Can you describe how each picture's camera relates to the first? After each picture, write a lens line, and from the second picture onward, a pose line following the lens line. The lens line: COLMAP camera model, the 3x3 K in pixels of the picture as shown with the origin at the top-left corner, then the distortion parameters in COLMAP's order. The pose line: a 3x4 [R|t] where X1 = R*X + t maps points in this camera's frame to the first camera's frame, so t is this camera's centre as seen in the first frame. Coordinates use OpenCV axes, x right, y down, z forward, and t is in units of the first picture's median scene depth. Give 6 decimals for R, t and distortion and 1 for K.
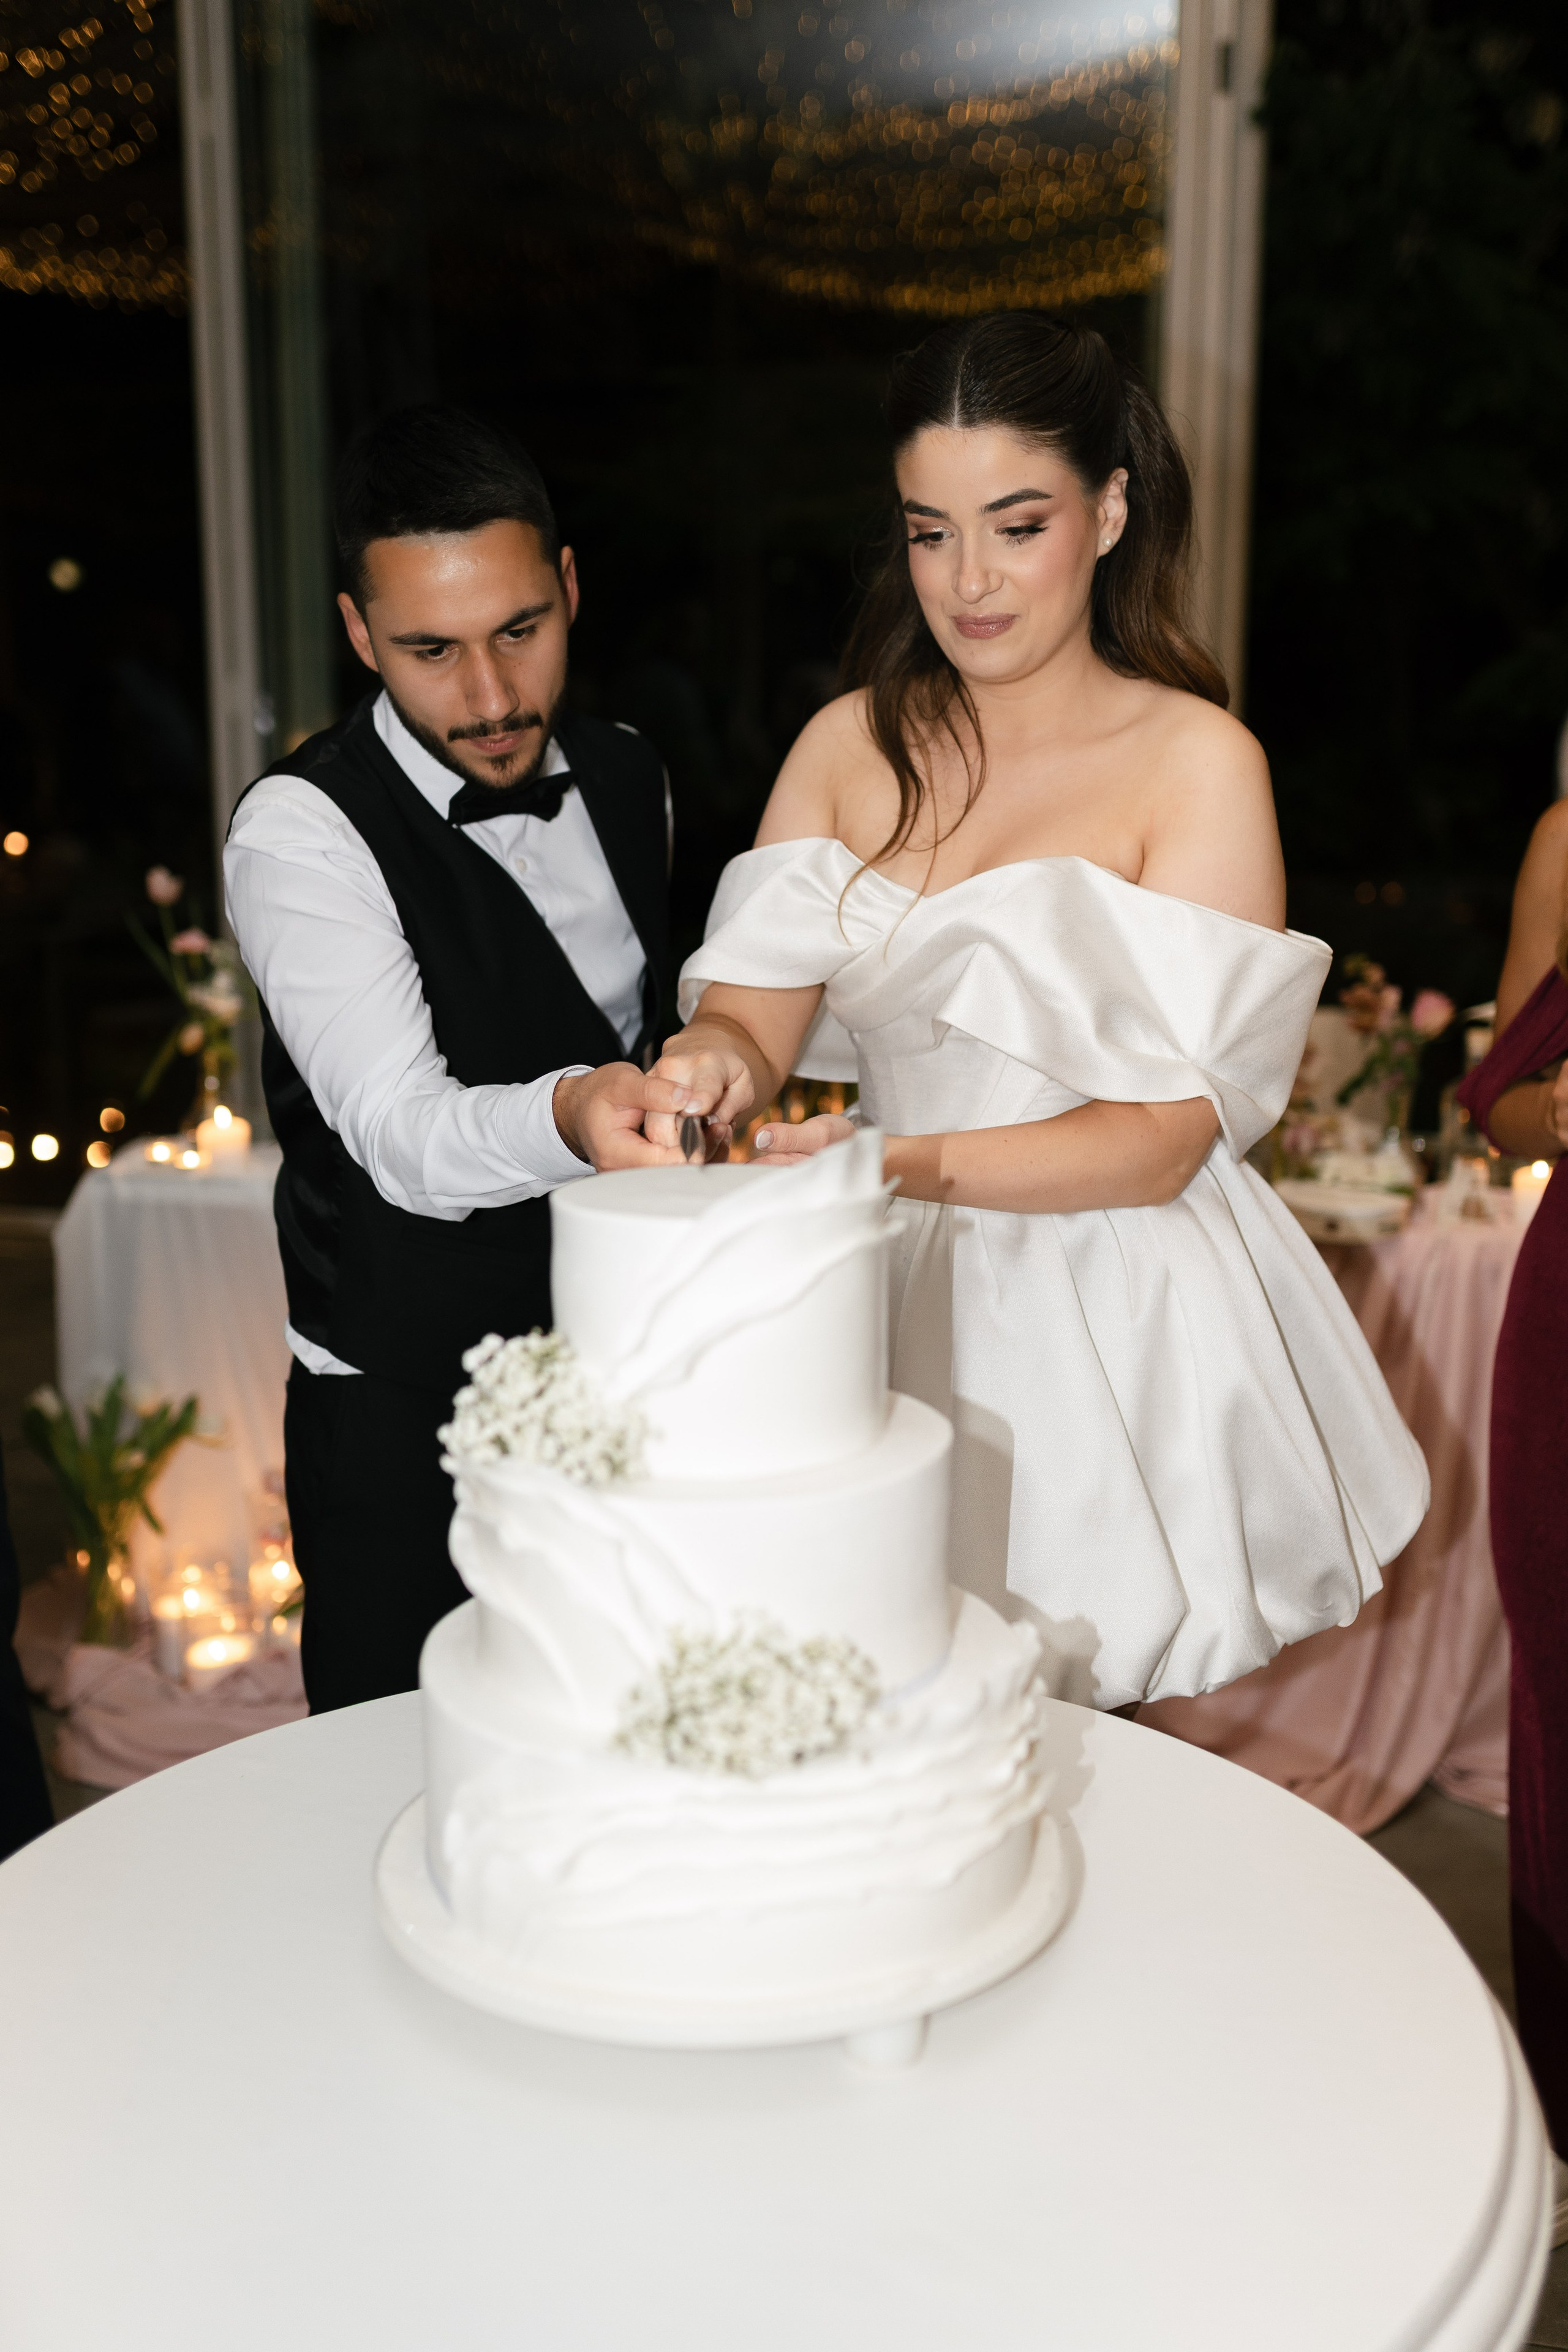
lens RADIAL K [[2276.6, 0, 807.4], [0, 2276.6, 1154.5], [0, 0, 1]] dist [0.008495, 0.000000]
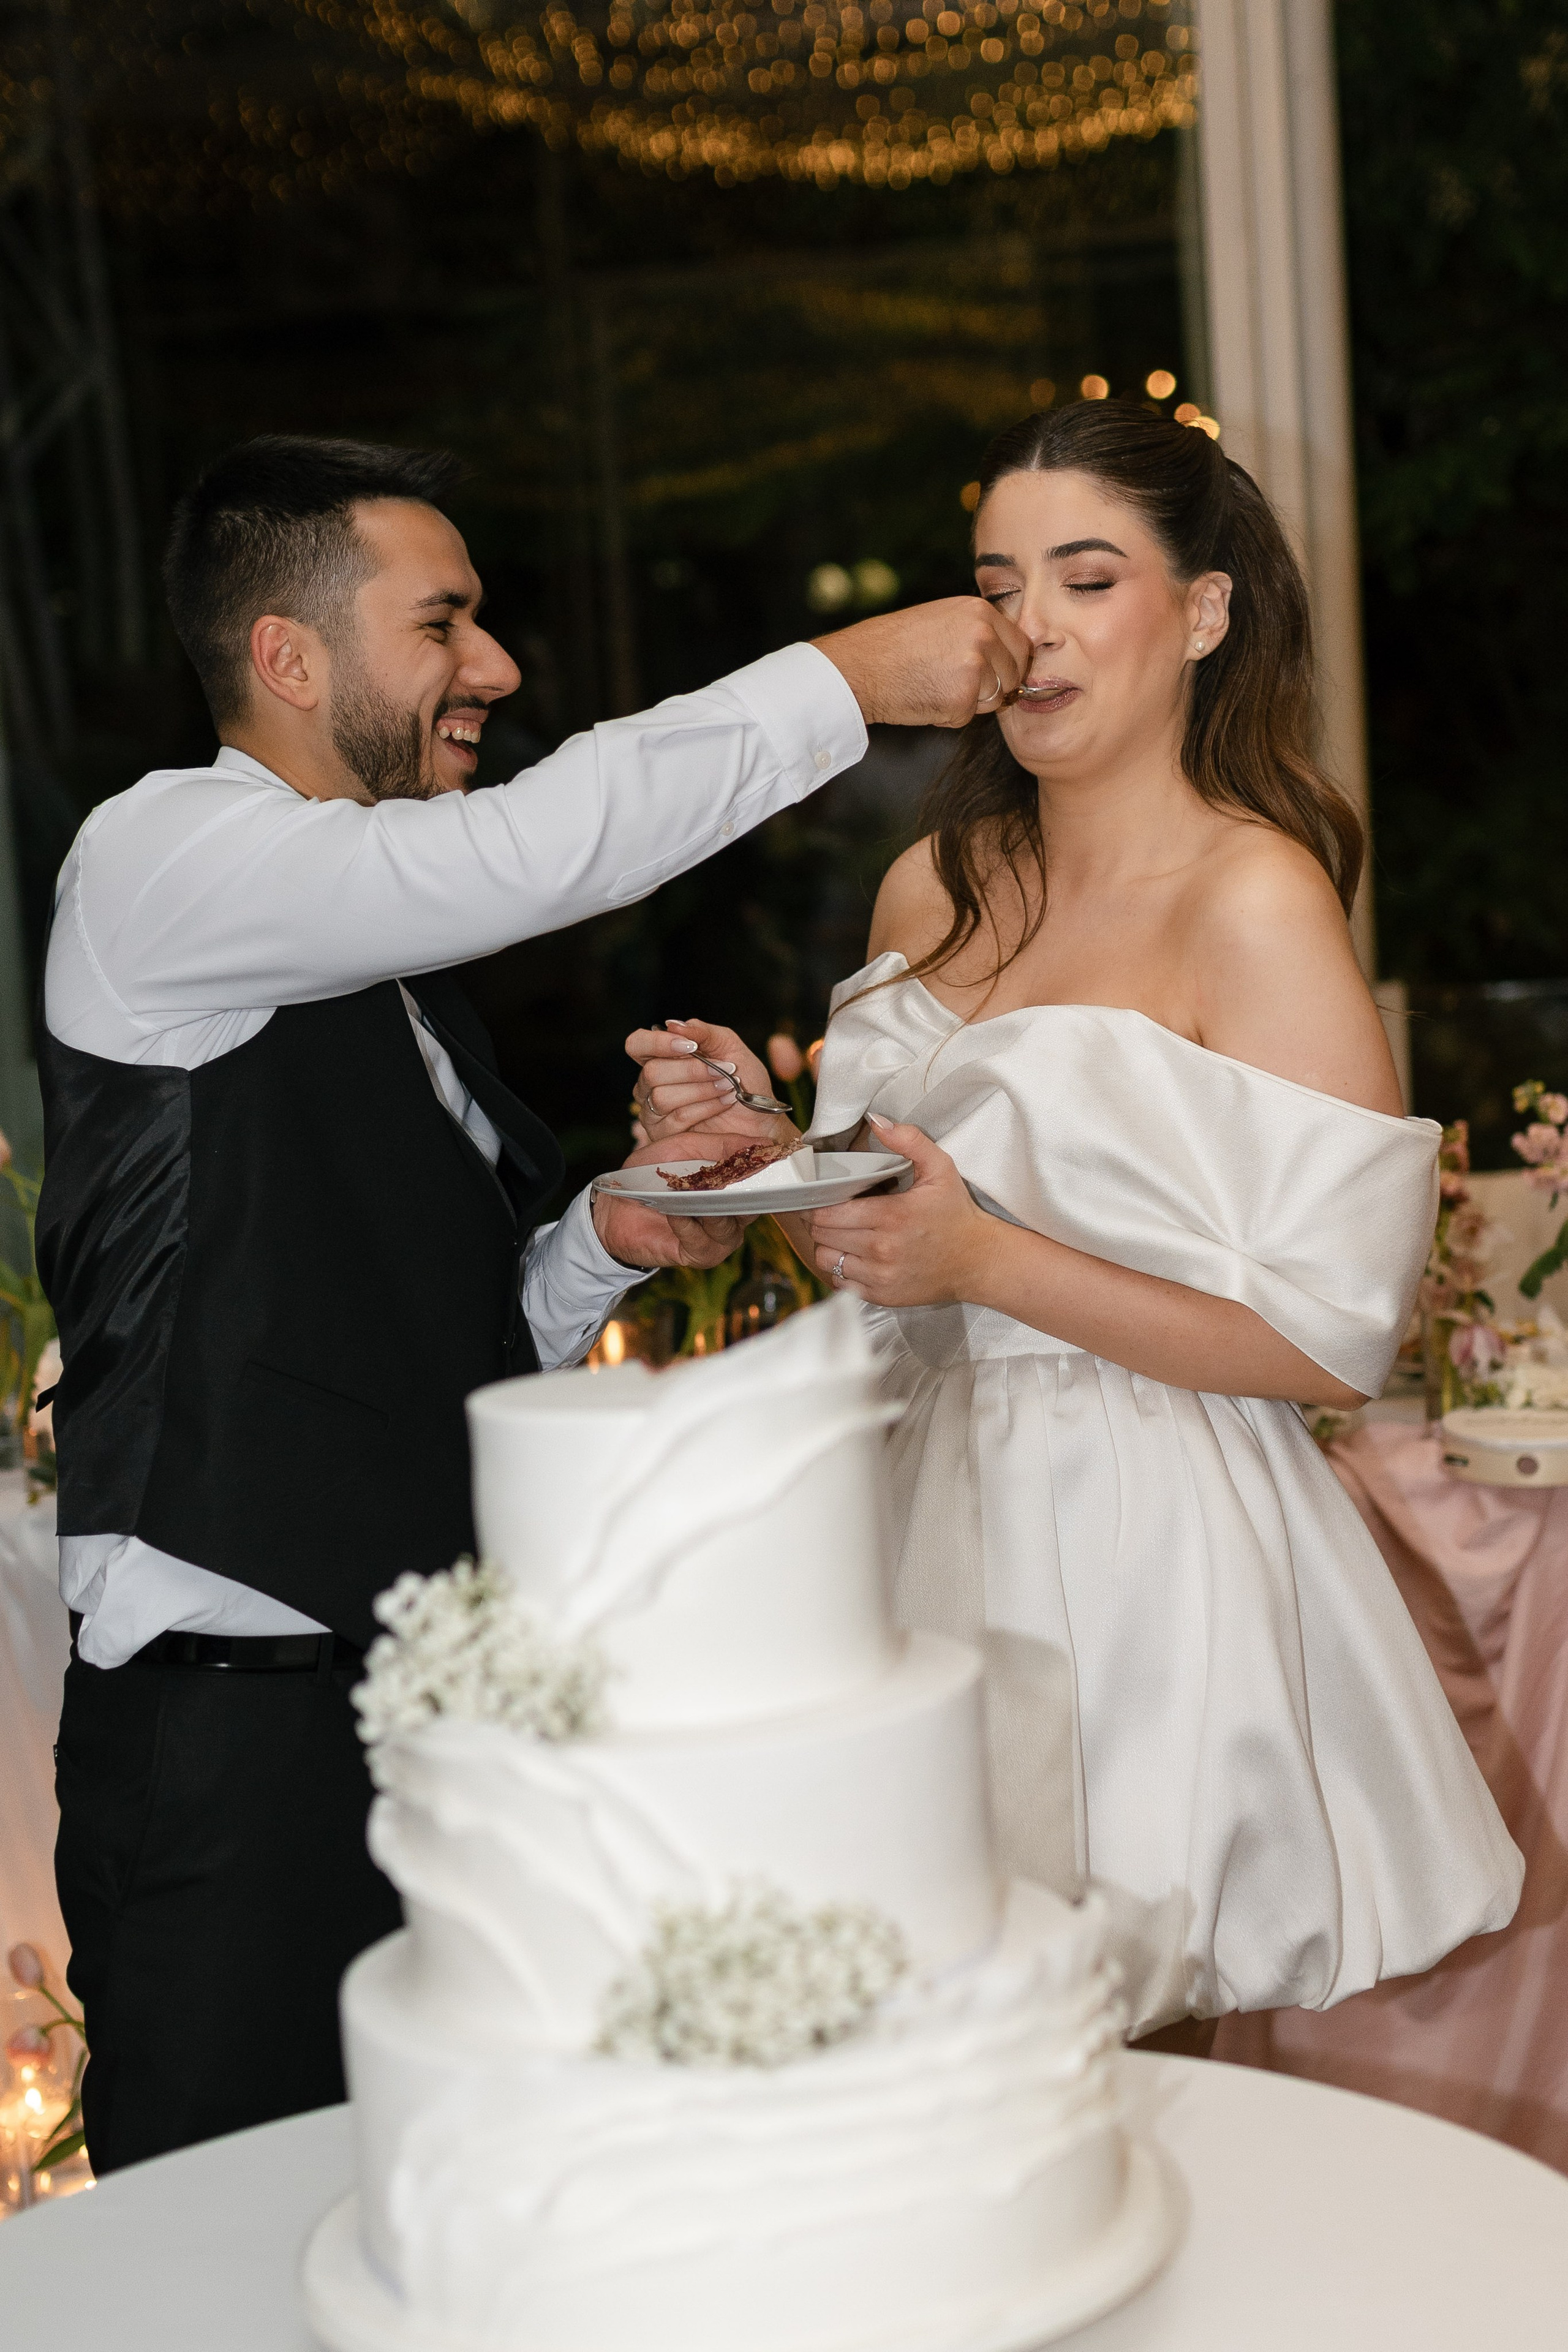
lens RADIAL K [[3540.7, 0, 869.0], [0, 3540.7, 1229.4], [0, 0, 1]] dist [-0.001632, 0.000000]
pose [[0.996976, -0.070550, 0.032566, -0.006189], [0.072566, 0.995208, -0.065539, 0.049793], [-0.027786, 0.067704, 0.997318, -0.274985]]
